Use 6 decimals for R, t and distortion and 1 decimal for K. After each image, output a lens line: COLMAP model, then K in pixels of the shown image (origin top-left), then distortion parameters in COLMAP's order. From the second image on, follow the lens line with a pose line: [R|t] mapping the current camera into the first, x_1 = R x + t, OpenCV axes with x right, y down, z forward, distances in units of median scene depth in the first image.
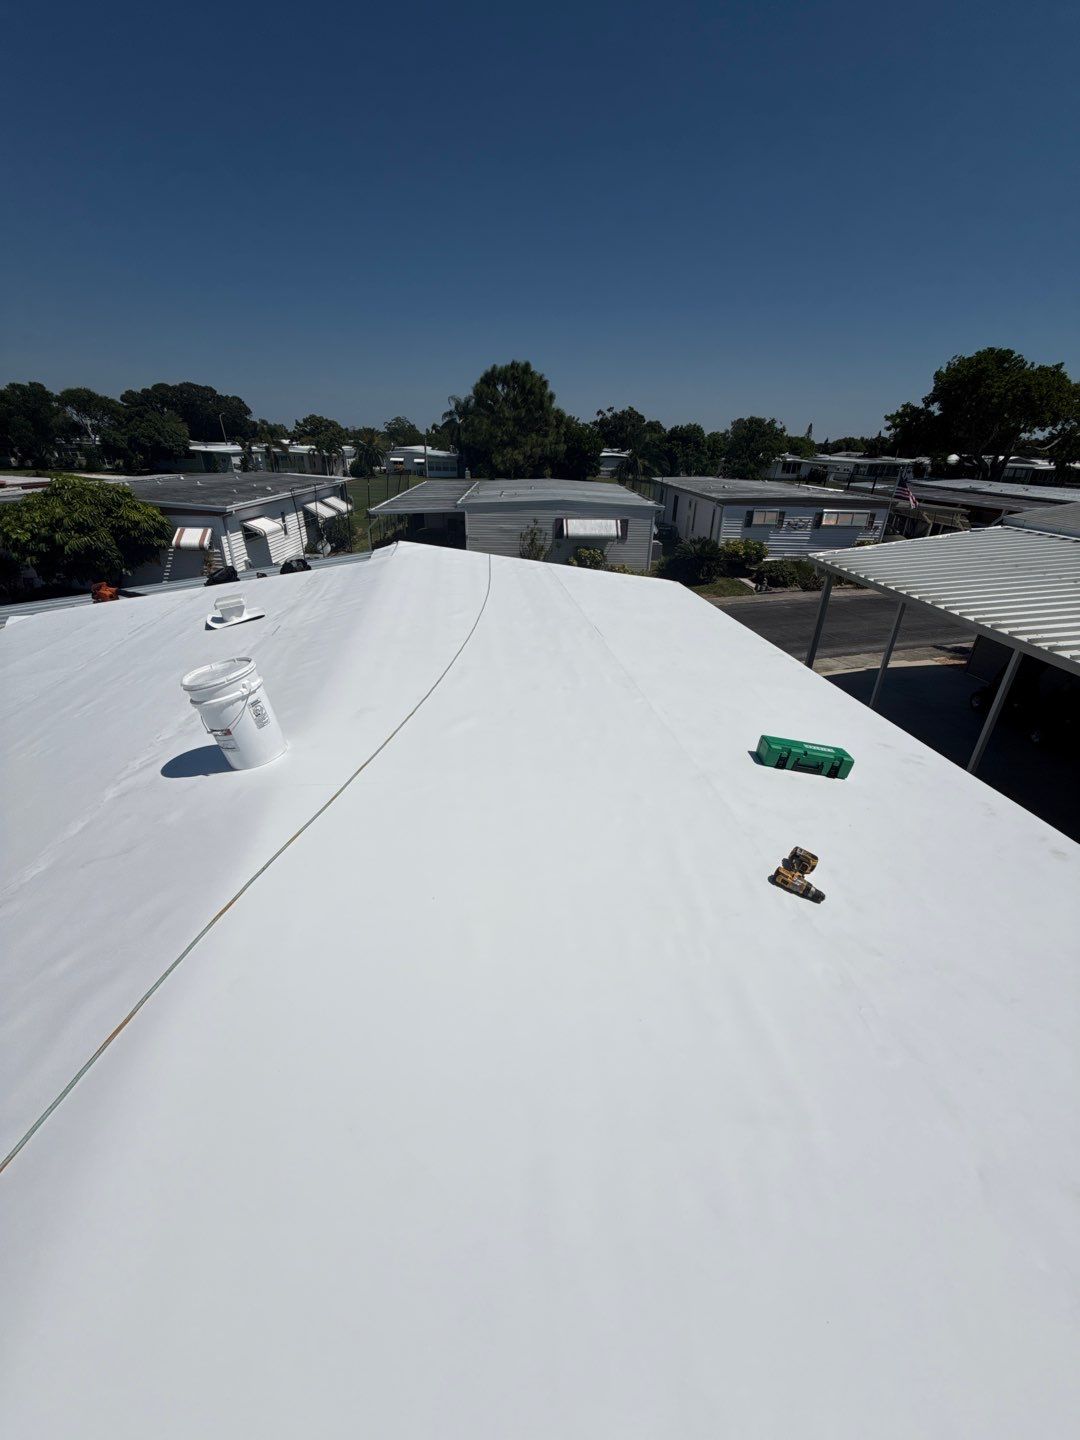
lens RADIAL K [[573.0, 0, 534.1], [0, 573.0, 724.4], [0, 0, 1]] dist [0.002573, -0.000113]
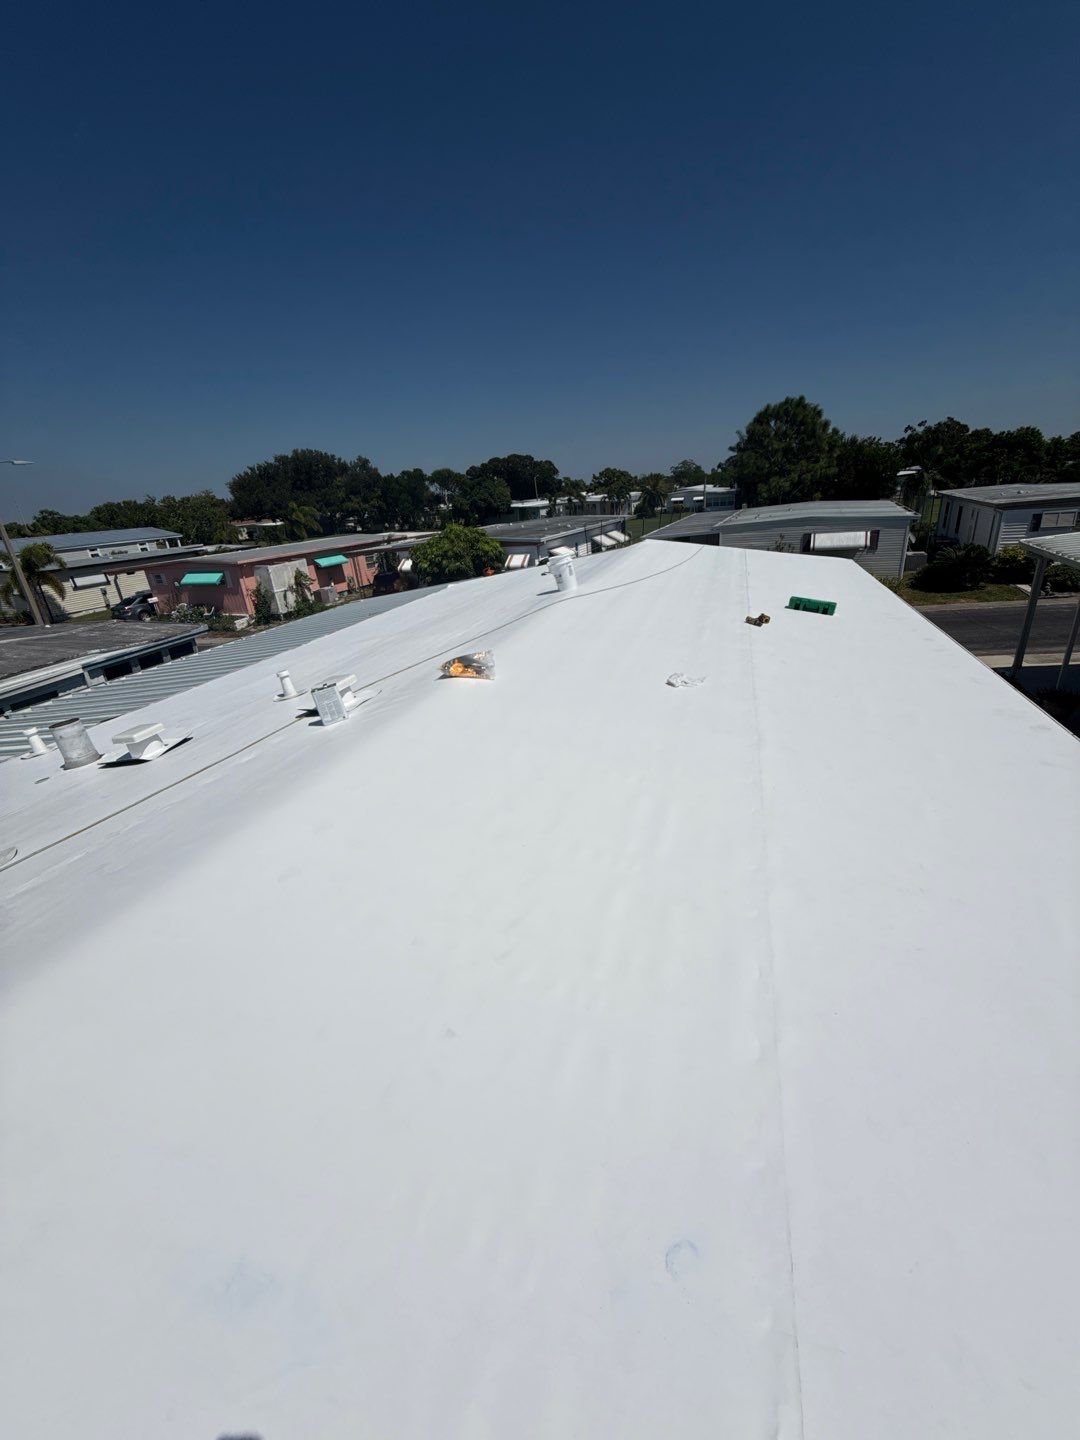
lens RADIAL K [[567.5, 0, 535.7], [0, 567.5, 729.3], [0, 0, 1]] dist [0.000166, -0.000059]
pose [[0.897486, 0.083035, -0.433155, 0.058126], [-0.105065, 0.994095, -0.027126, 0.075331], [0.428345, 0.069855, 0.900911, -0.138621]]
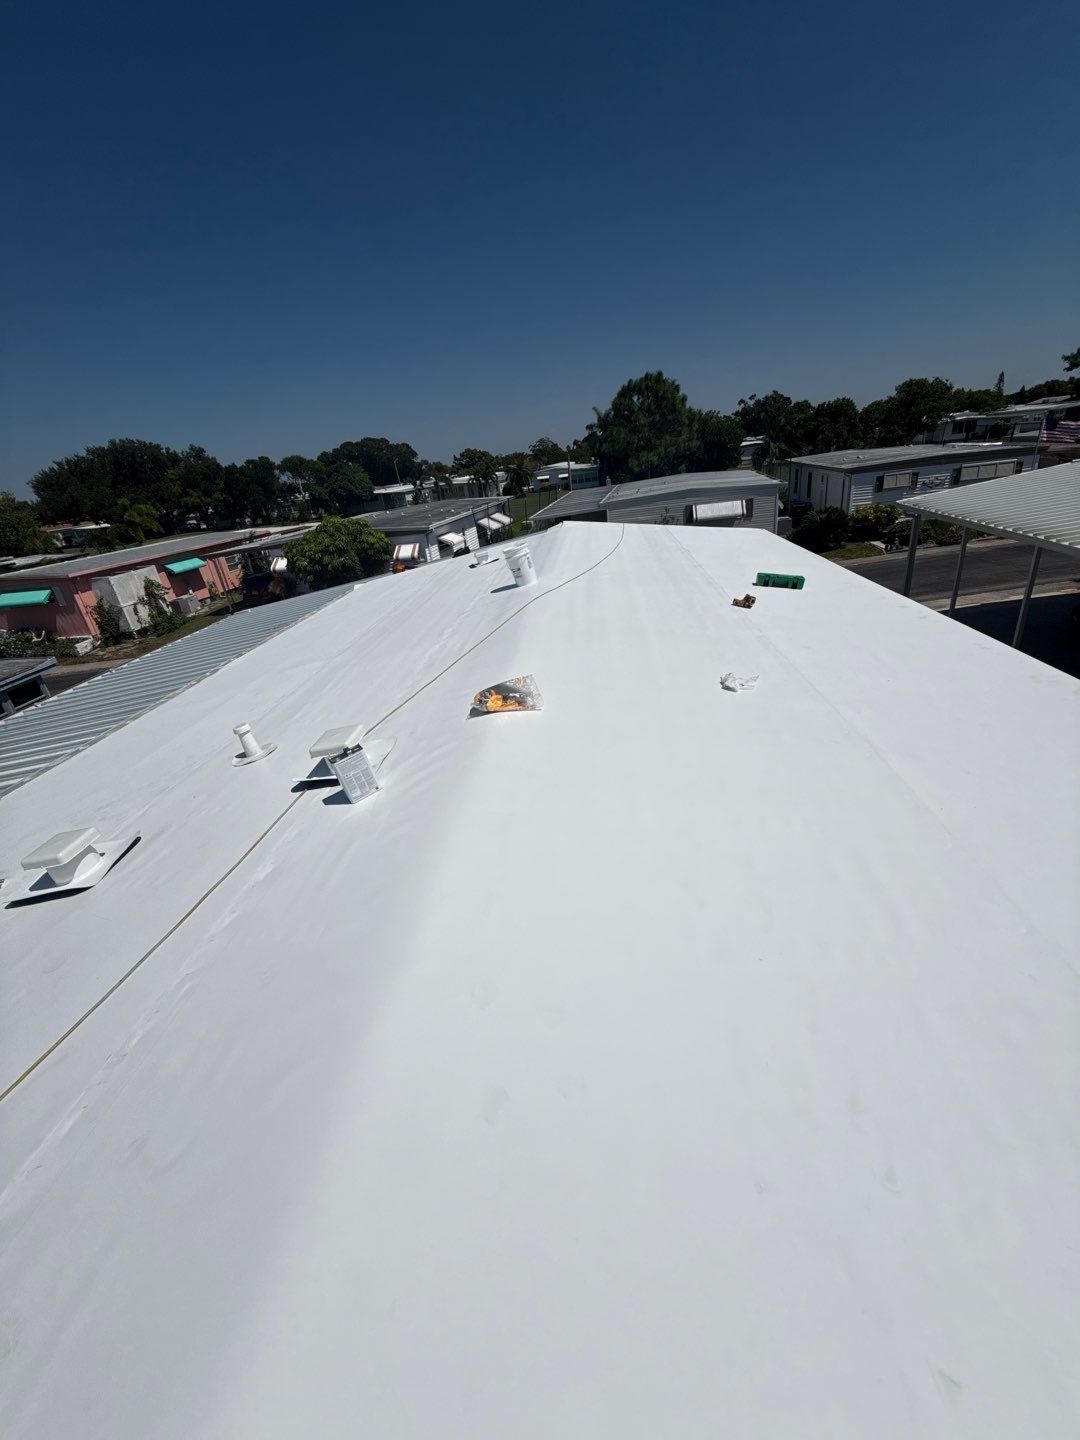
lens RADIAL K [[567.9, 0, 535.2], [0, 567.9, 727.4], [0, 0, 1]] dist [0.001444, 0.000043]
pose [[0.967175, -0.027195, -0.252651, 0.015803], [0.025358, 0.999623, -0.010525, 0.065398], [0.252842, 0.003773, 0.967500, -0.129231]]
